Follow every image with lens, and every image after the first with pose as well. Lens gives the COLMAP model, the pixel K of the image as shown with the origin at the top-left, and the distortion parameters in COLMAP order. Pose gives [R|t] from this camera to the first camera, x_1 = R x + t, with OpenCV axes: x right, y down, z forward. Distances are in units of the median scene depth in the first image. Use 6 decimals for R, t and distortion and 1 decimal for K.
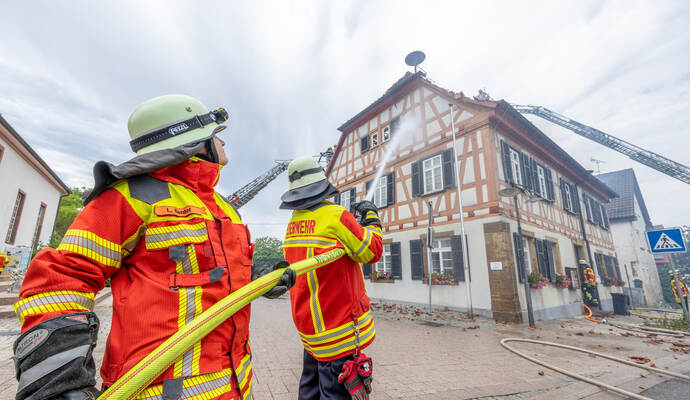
lens RADIAL K [[272.7, 0, 331.5], [0, 272.7, 214.3], [0, 0, 1]] dist [0.000568, -0.000050]
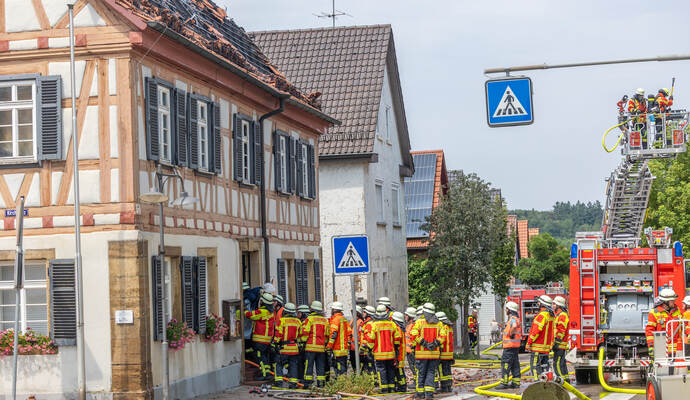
lens RADIAL K [[1379.2, 0, 346.5], [0, 1379.2, 203.3], [0, 0, 1]] dist [0.033053, 0.000000]
pose [[0.724295, -0.009116, 0.689430, -0.816985], [-0.102353, 0.987412, 0.120585, -0.342324], [-0.681851, -0.157904, 0.714245, -1.050382]]
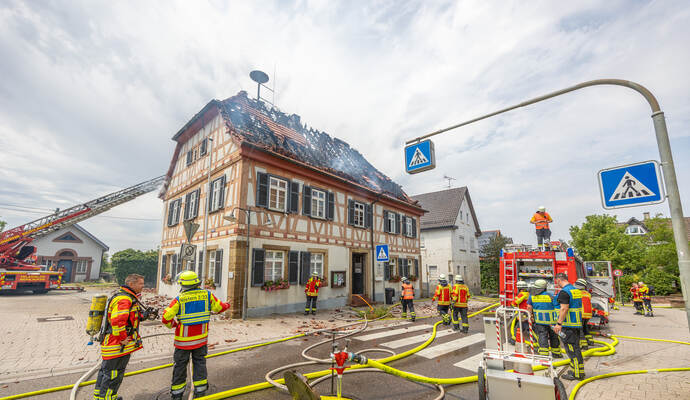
lens RADIAL K [[272.7, 0, 342.3], [0, 272.7, 230.0], [0, 0, 1]] dist [0.000568, -0.000050]
pose [[0.974748, 0.017457, 0.222623, 0.622361], [-0.035108, 0.996522, 0.075578, -0.102214], [-0.220529, -0.081485, 0.971971, -0.256419]]
